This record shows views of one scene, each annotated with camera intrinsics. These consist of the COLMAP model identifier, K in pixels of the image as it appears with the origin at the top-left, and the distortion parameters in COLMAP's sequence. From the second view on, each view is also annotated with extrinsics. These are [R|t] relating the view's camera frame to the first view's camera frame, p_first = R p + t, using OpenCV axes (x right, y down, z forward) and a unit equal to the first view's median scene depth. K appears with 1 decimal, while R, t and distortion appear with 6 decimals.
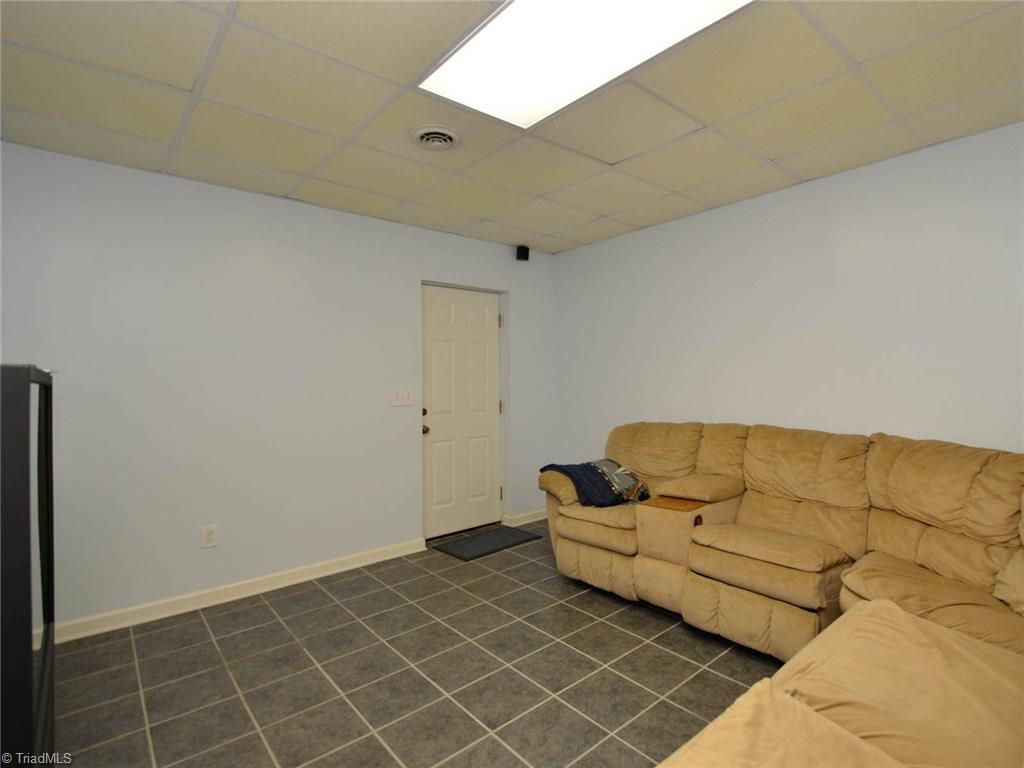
lens RADIAL K [[517.2, 0, 515.6], [0, 517.2, 381.3], [0, 0, 1]] dist [0.030007, -0.003429]
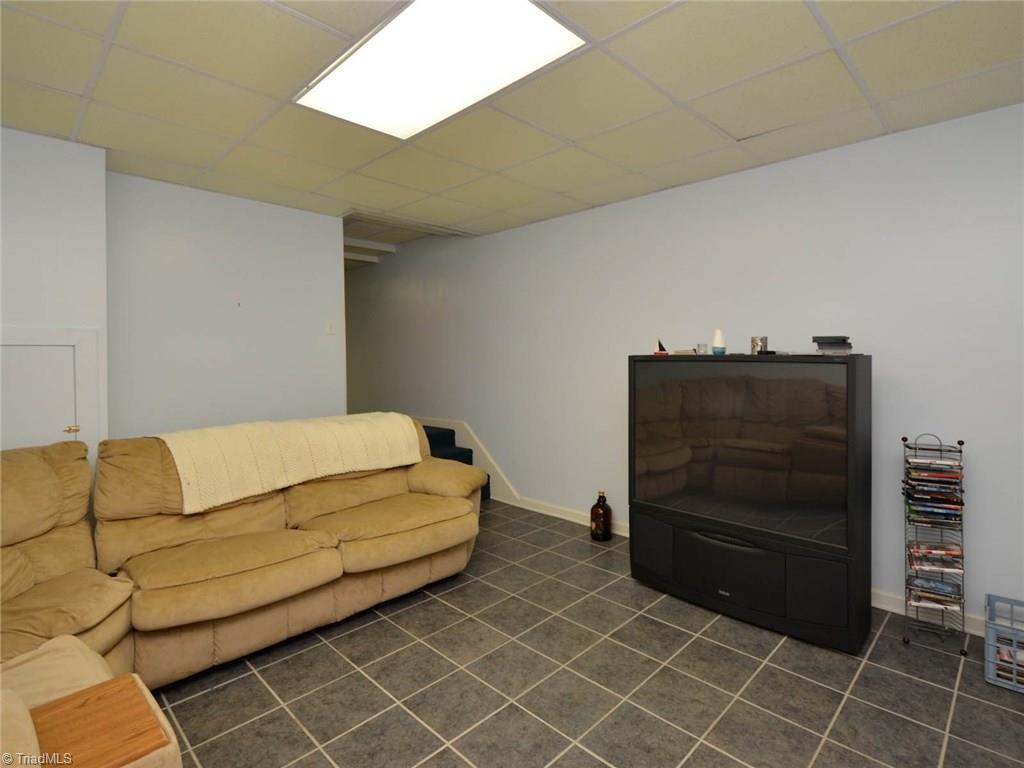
lens RADIAL K [[517.2, 0, 508.5], [0, 517.2, 380.3], [0, 0, 1]] dist [0.030007, -0.003429]
pose [[-0.994212, 0.031080, -0.102846, 0.047220], [0.025936, 0.998363, 0.050979, -0.028120], [0.104262, 0.048017, -0.993390, 1.897013]]
